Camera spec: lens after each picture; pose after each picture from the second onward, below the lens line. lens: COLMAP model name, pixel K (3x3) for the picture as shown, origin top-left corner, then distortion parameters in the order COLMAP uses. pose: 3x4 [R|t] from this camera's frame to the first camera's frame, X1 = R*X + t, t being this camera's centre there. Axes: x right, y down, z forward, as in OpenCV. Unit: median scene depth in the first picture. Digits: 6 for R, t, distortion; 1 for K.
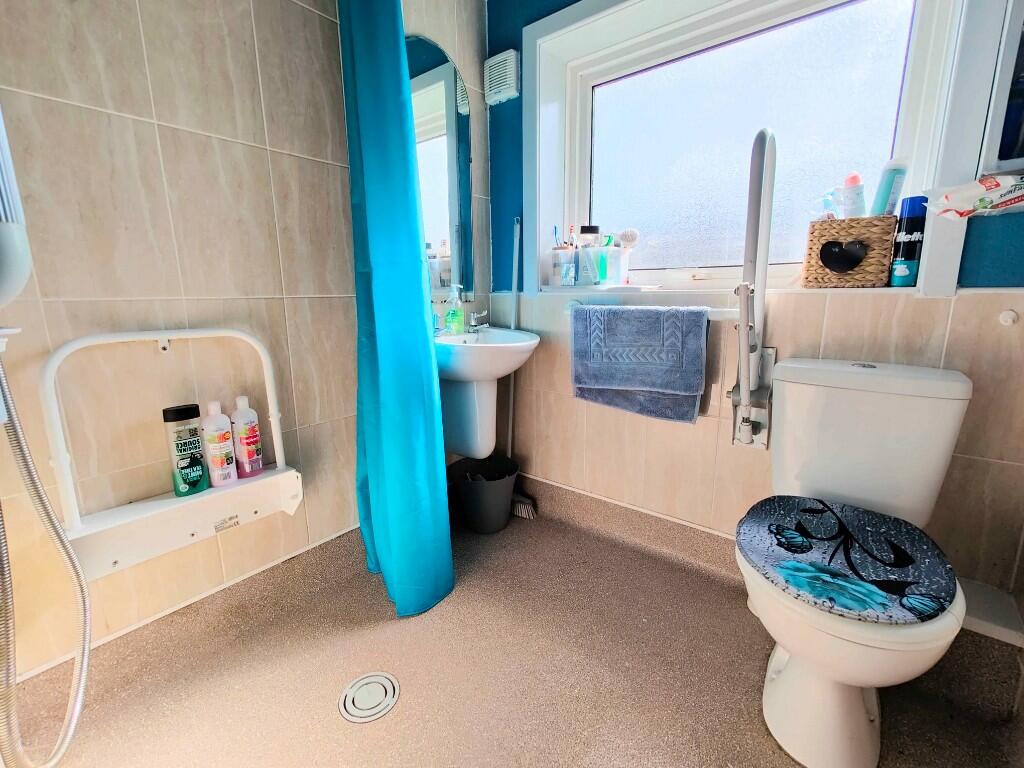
lens RADIAL K [[447.6, 0, 513.7], [0, 447.6, 379.3], [0, 0, 1]] dist [0.001151, -0.000135]
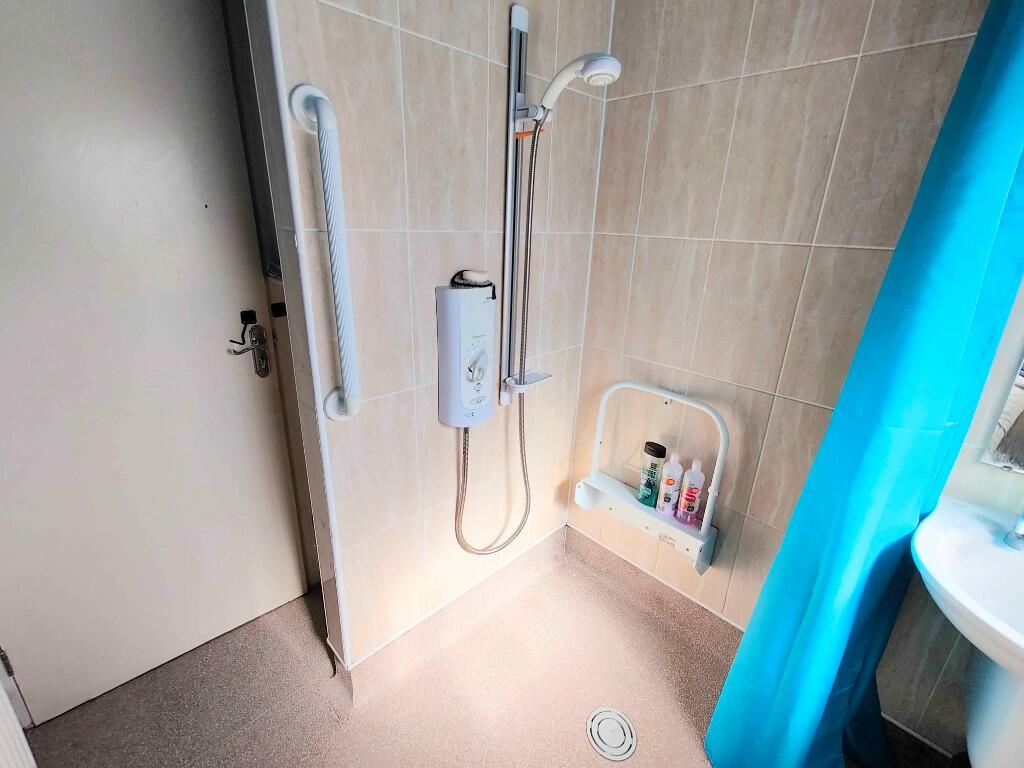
lens RADIAL K [[447.6, 0, 513.7], [0, 447.6, 379.3], [0, 0, 1]] dist [0.001151, -0.000135]
pose [[-0.097175, 0.325572, -0.940511, 0.480914], [-0.231146, 0.911762, 0.339502, -0.452492], [0.968054, 0.250386, -0.013345, 0.508260]]
